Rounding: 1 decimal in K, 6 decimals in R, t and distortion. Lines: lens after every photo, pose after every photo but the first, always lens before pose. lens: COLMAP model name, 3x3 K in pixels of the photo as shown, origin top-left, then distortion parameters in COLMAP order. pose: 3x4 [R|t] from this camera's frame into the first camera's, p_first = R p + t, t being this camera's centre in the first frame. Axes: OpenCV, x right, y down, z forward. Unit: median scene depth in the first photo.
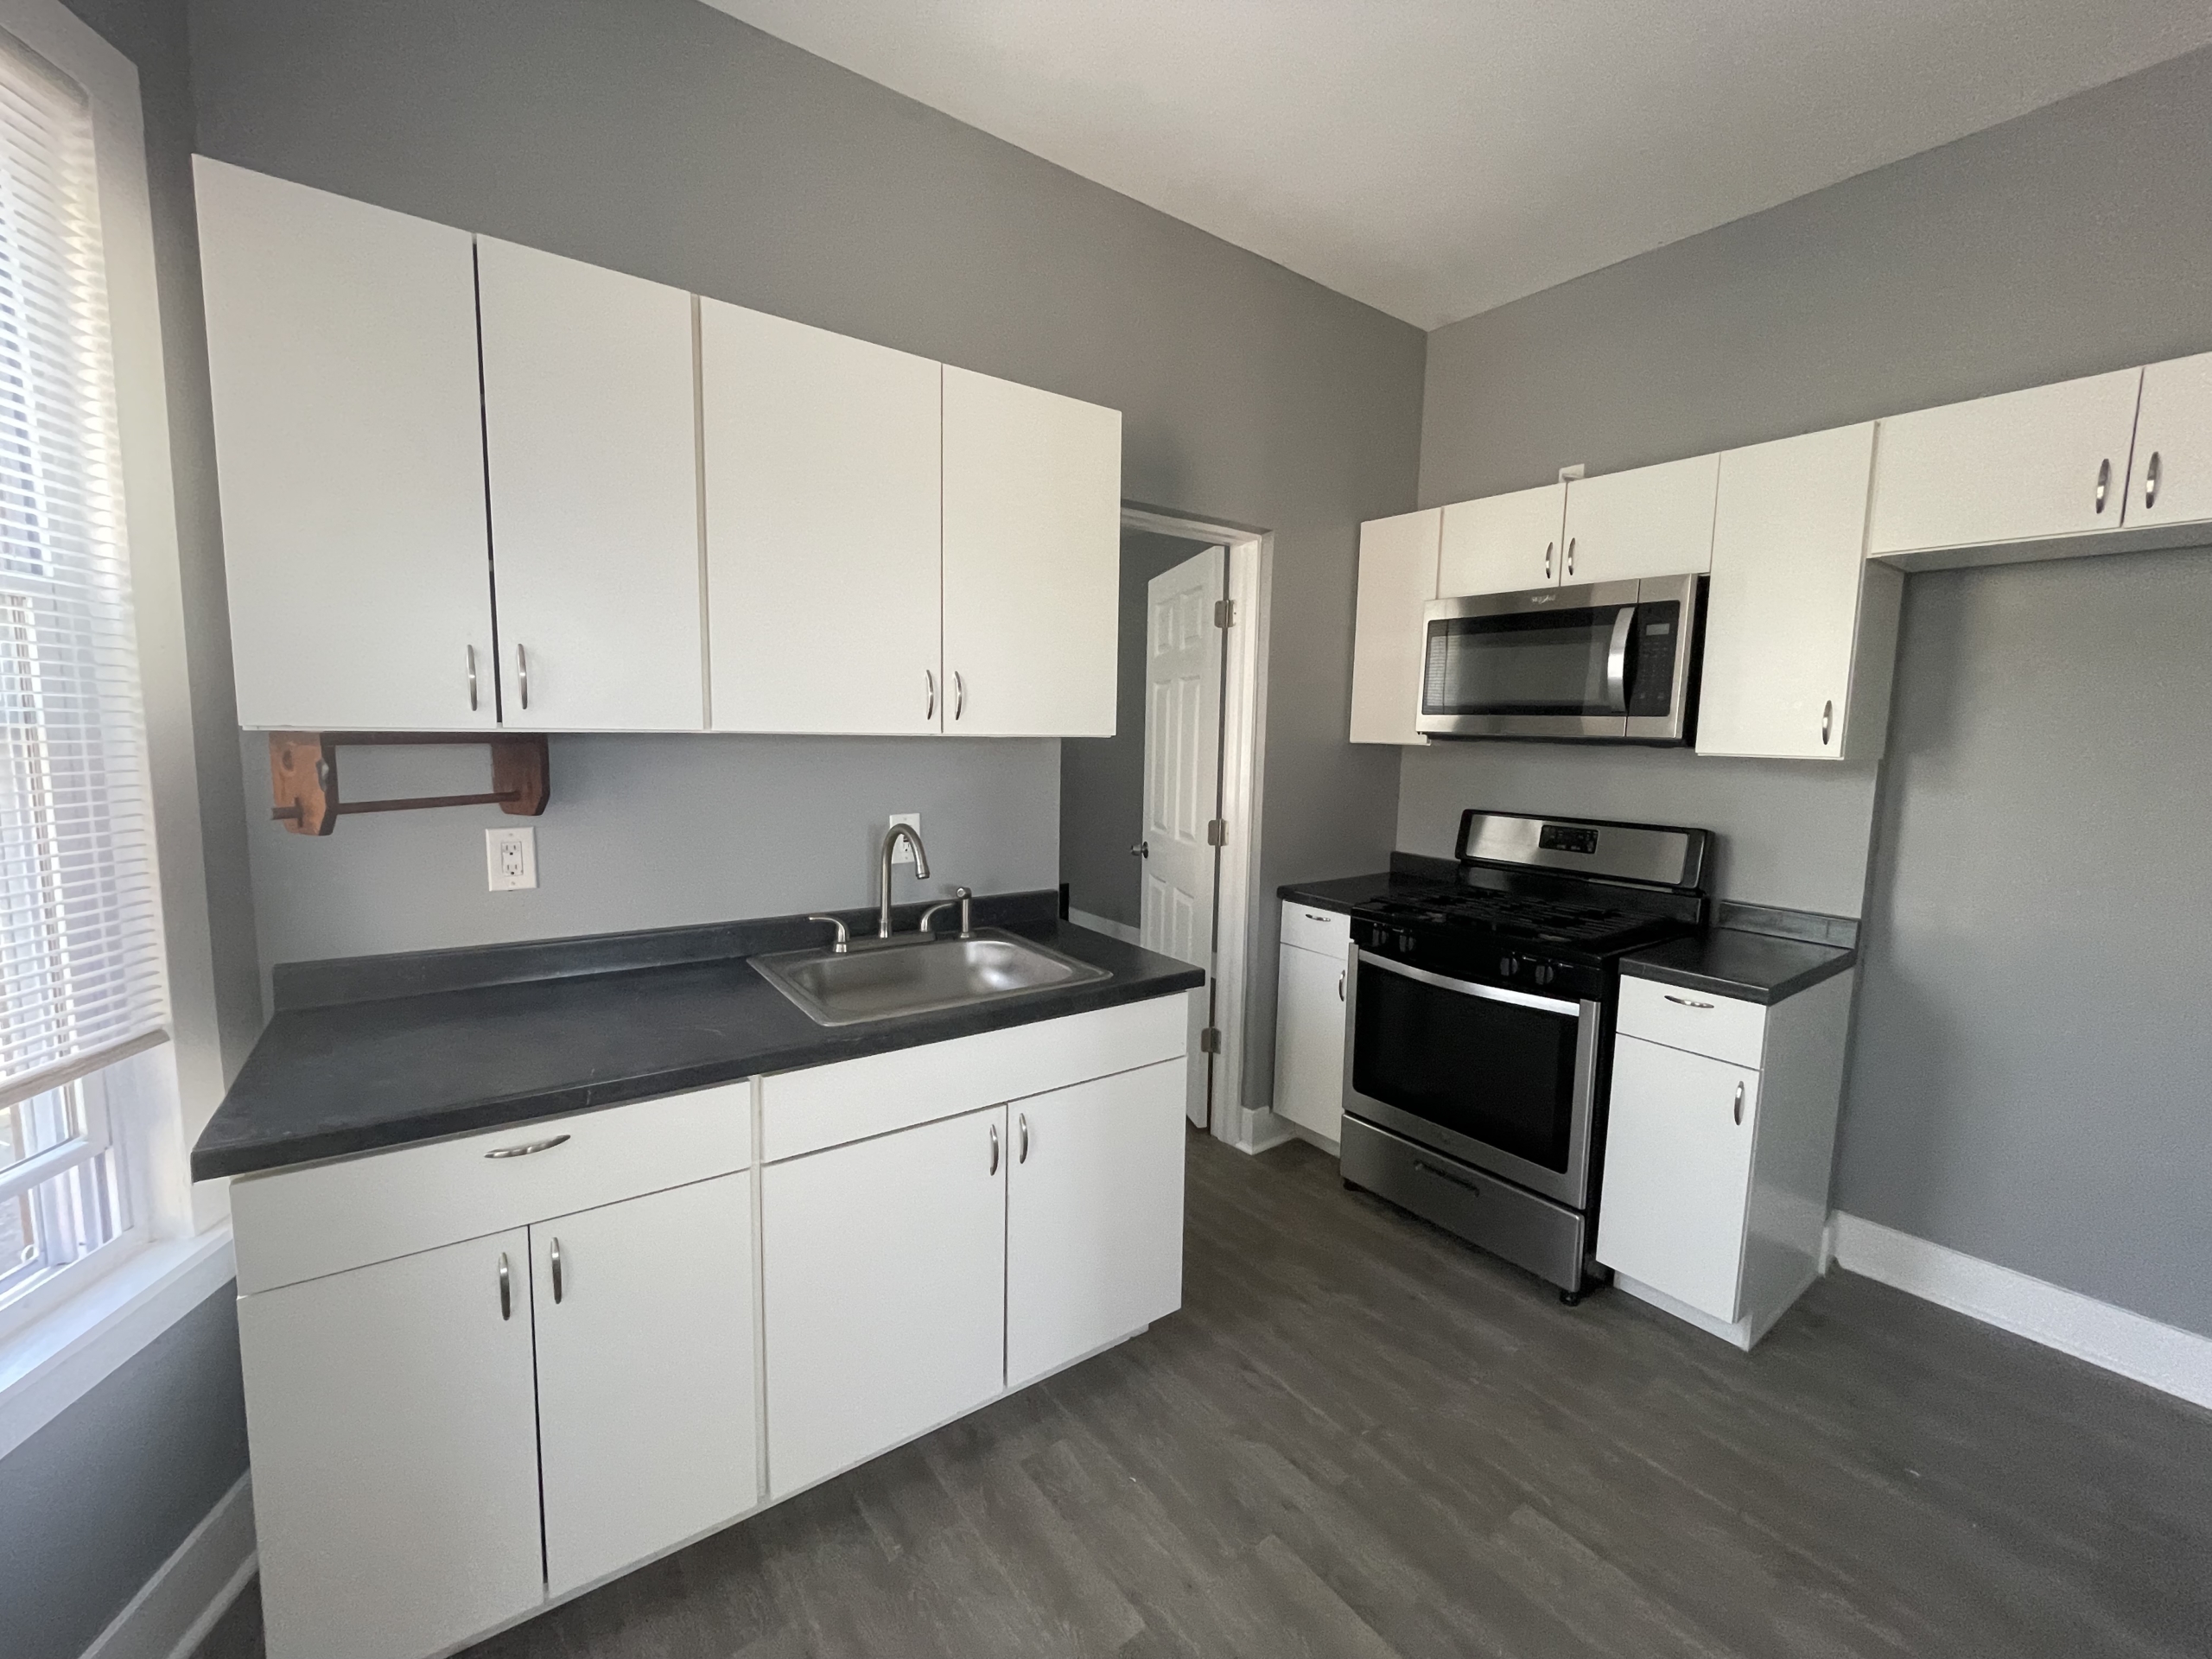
lens RADIAL K [[896.2, 0, 1125.1], [0, 896.2, 823.7], [0, 0, 1]] dist [-0.001973, -0.000380]
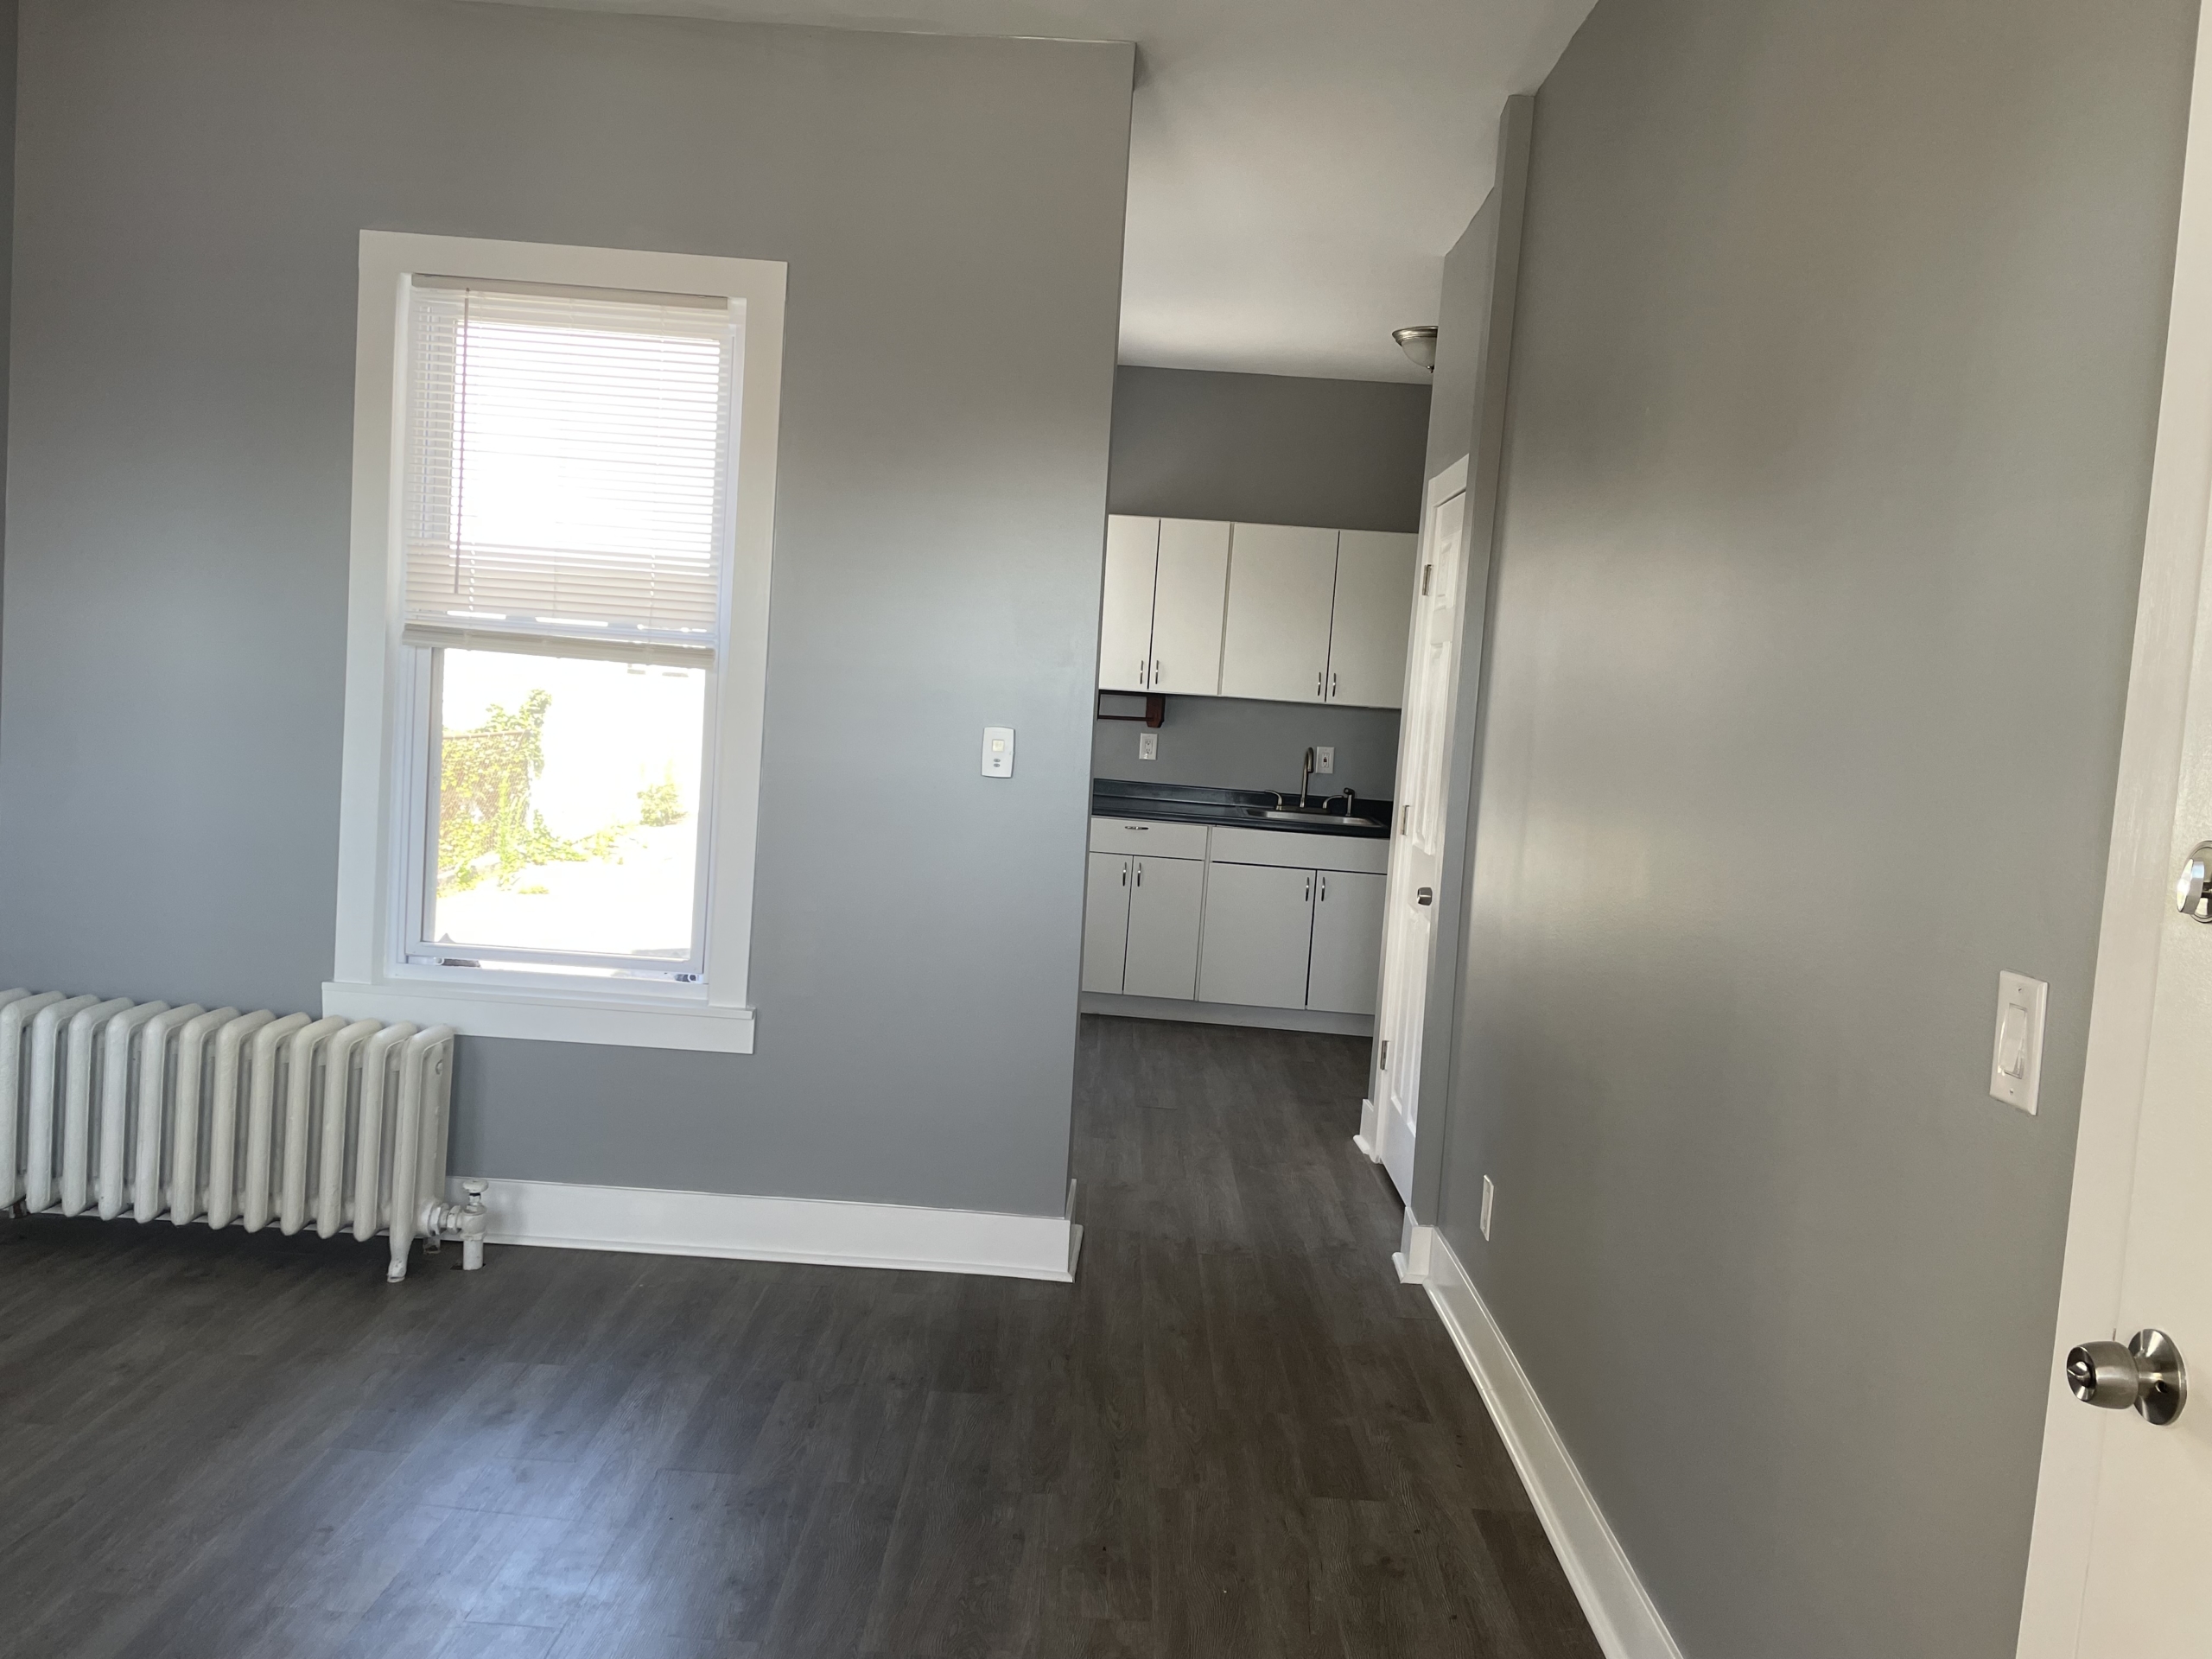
lens RADIAL K [[1662.8, 0, 1106.0], [0, 1662.8, 829.5], [0, 0, 1]] dist [-0.003672, -0.001272]
pose [[0.775166, 0.074836, -0.627310, 2.043135], [-0.121577, 0.992070, -0.031881, 0.415575], [0.619949, 0.100980, 0.778117, -2.522777]]
